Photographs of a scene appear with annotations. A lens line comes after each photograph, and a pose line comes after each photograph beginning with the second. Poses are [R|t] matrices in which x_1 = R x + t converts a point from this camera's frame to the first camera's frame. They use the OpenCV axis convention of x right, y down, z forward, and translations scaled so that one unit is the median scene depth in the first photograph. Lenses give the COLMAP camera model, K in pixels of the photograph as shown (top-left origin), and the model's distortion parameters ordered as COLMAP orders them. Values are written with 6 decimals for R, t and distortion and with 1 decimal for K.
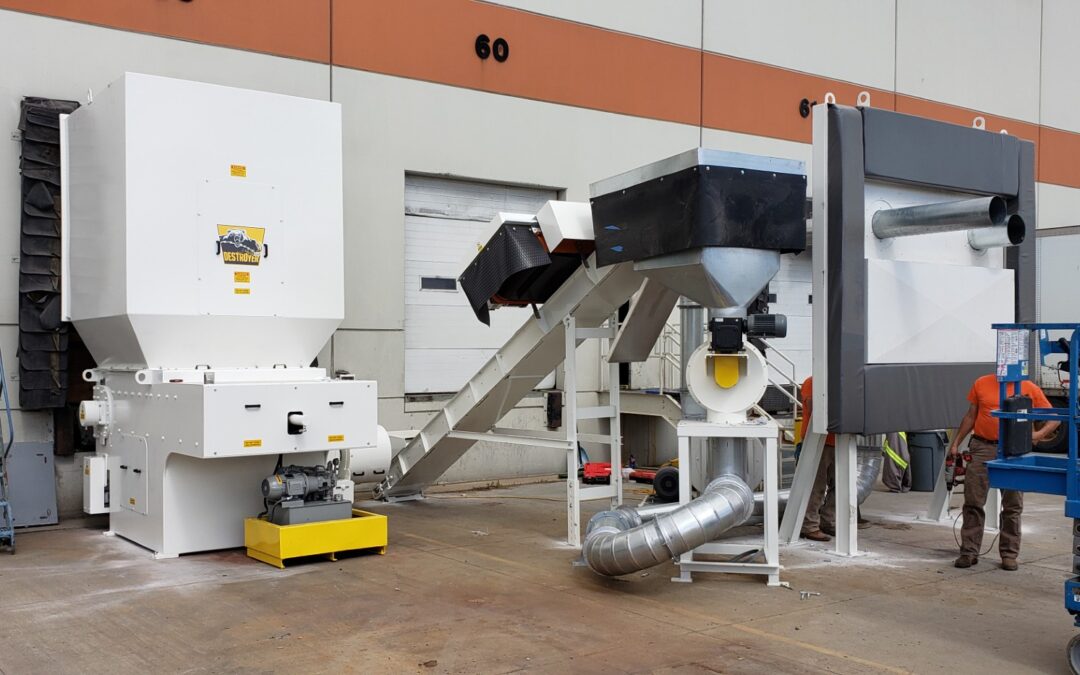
lens RADIAL K [[1037.1, 0, 518.5], [0, 1037.1, 349.1], [0, 0, 1]] dist [0.154915, -0.260270]
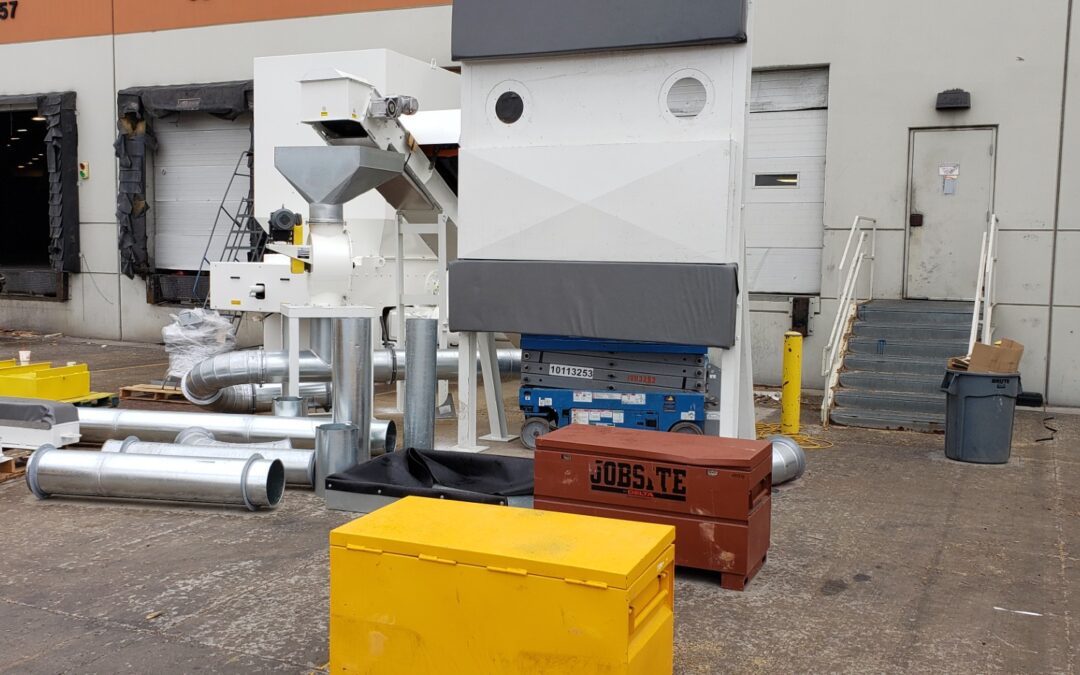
lens RADIAL K [[1040.4, 0, 510.9], [0, 1040.4, 341.1], [0, 0, 1]] dist [0.151428, -0.406296]
pose [[0.499482, 0.085765, -0.862069, 1.108536], [-0.015569, 0.995816, 0.090050, 0.002466], [0.866184, -0.031557, 0.498727, 0.515273]]
